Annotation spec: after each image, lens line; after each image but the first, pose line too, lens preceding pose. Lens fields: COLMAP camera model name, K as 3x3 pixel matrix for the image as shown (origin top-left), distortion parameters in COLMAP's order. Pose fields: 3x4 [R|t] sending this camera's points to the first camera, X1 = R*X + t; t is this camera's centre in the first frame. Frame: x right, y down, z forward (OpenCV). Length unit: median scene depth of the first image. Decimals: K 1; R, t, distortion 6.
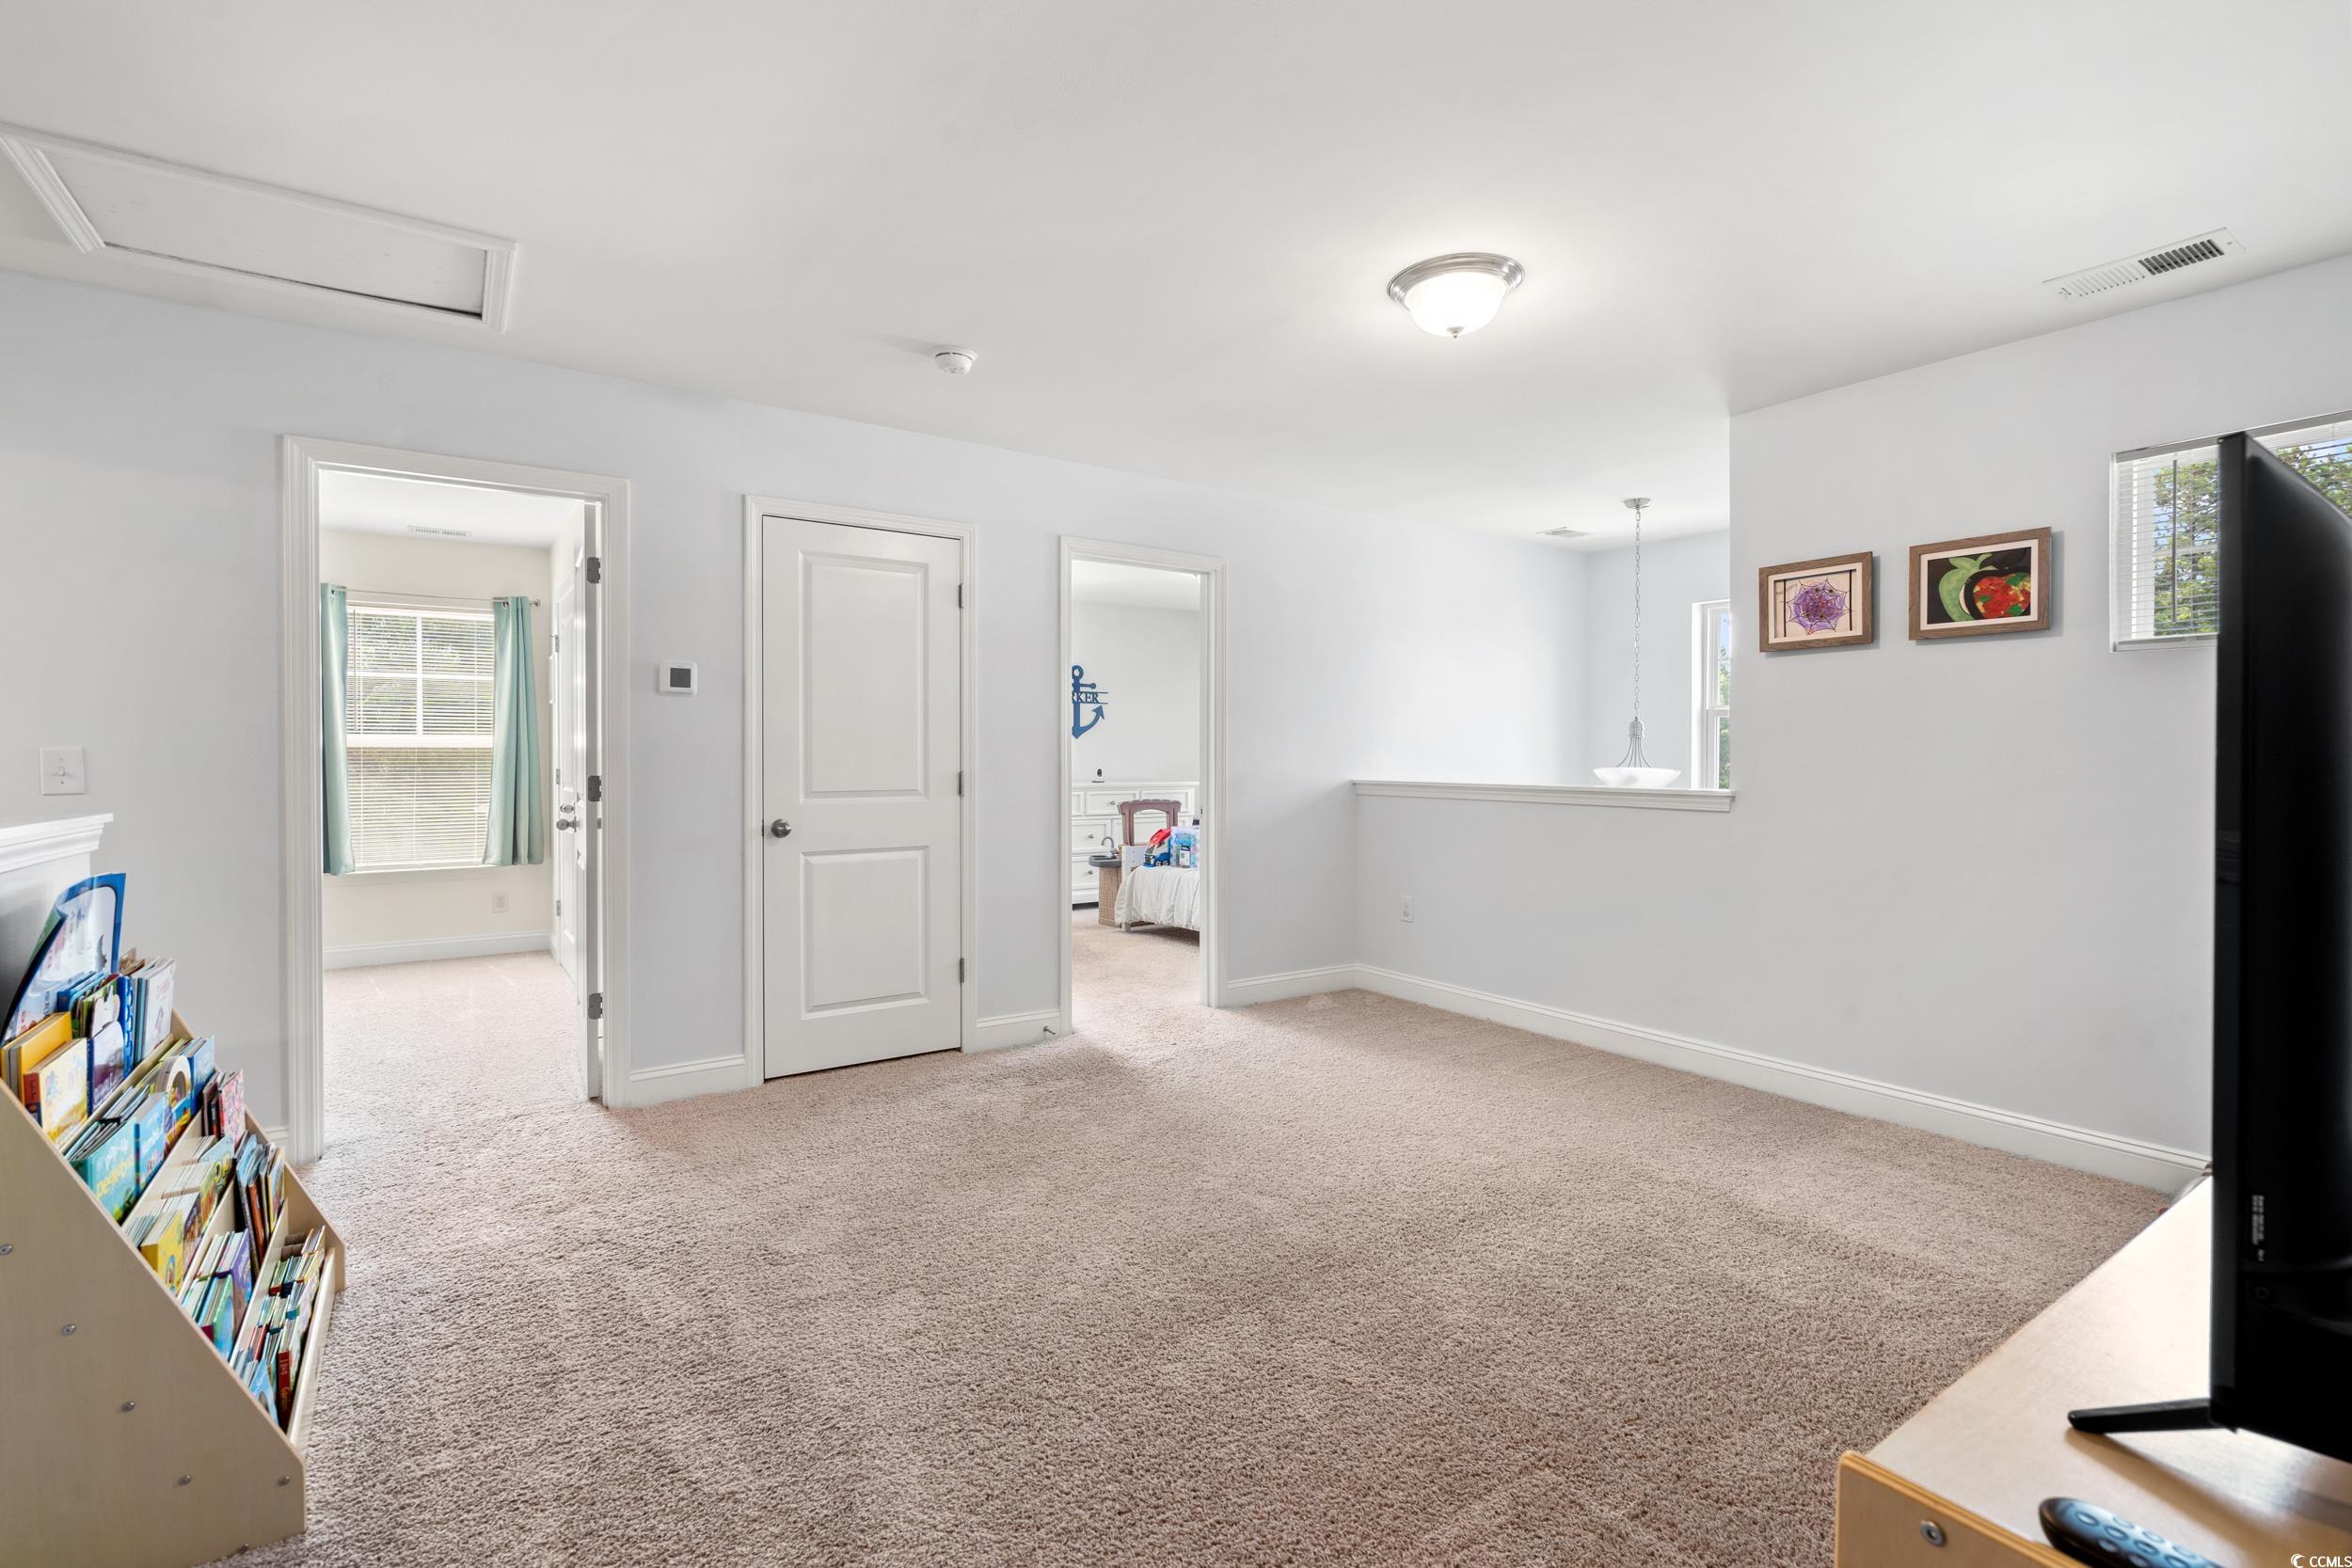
lens RADIAL K [[1073.3, 0, 1175.5], [0, 1073.3, 774.9], [0, 0, 1]] dist [-0.007798, 0.003002]
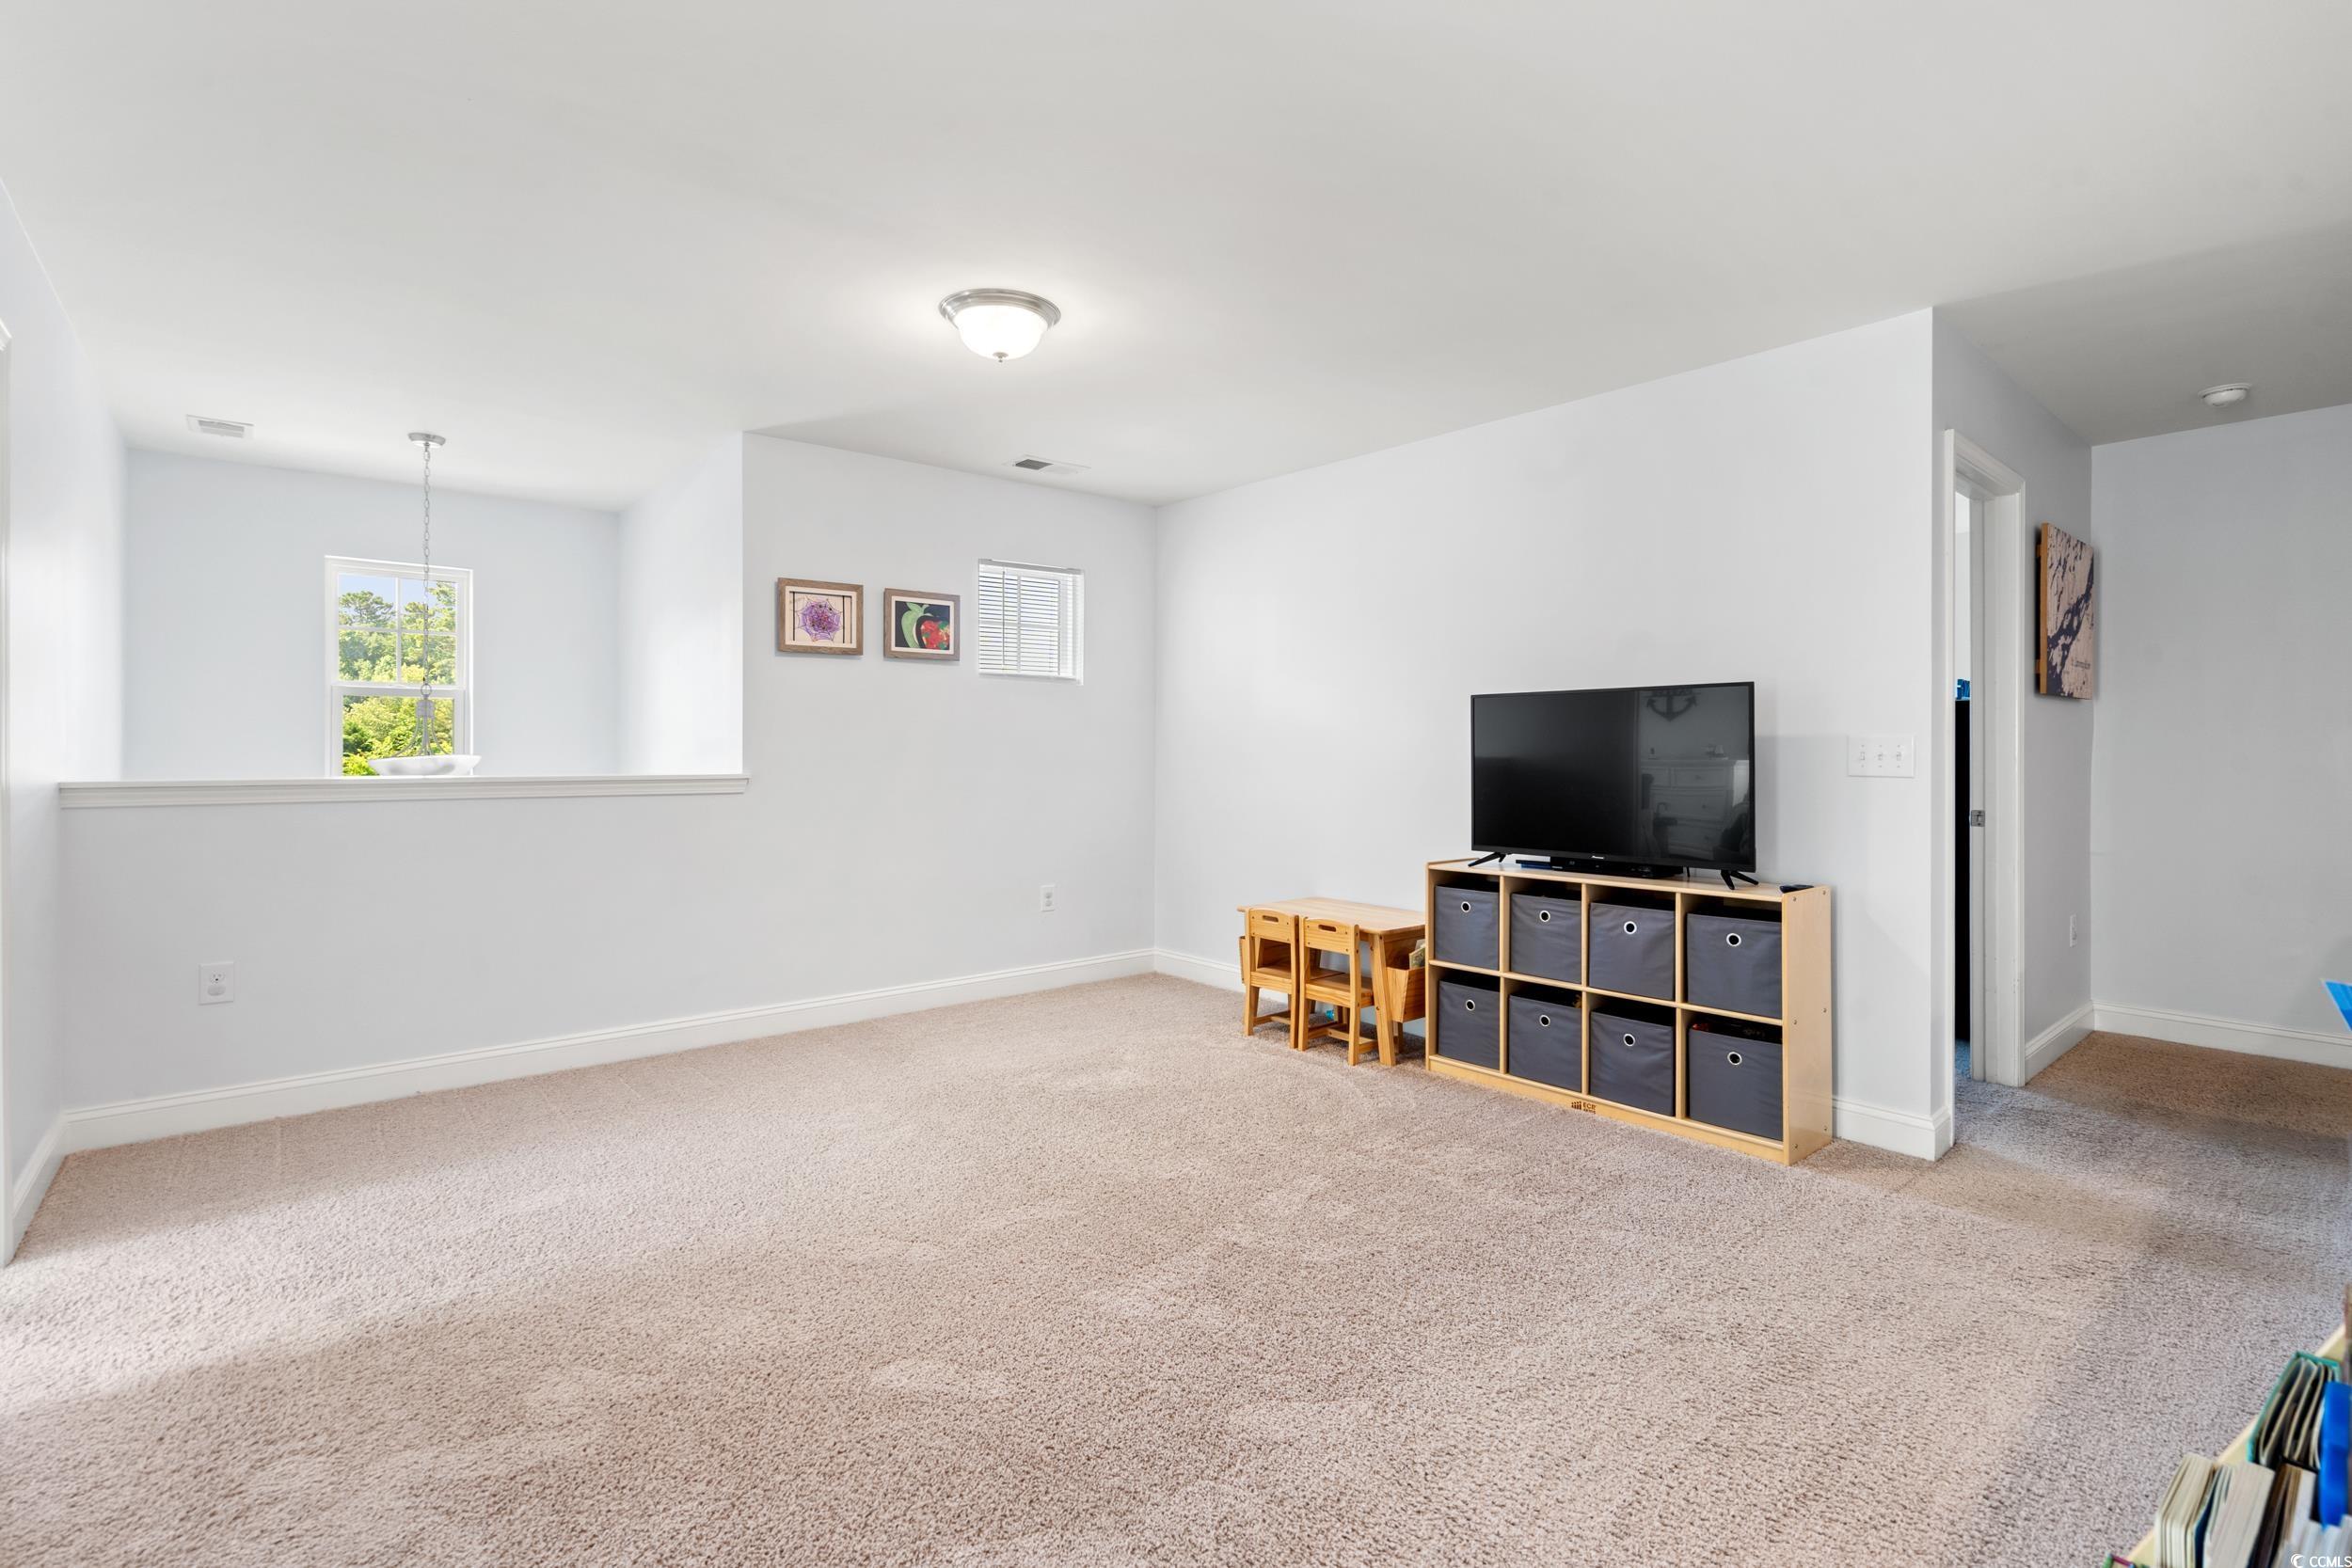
lens RADIAL K [[1073.3, 0, 1176.3], [0, 1073.3, 763.6], [0, 0, 1]] dist [-0.007798, 0.003002]
pose [[-0.088946, -0.019182, 0.995852, -0.707674], [0.013242, 0.999703, 0.020439, -0.014084], [-0.995948, 0.015005, -0.088666, 0.764778]]
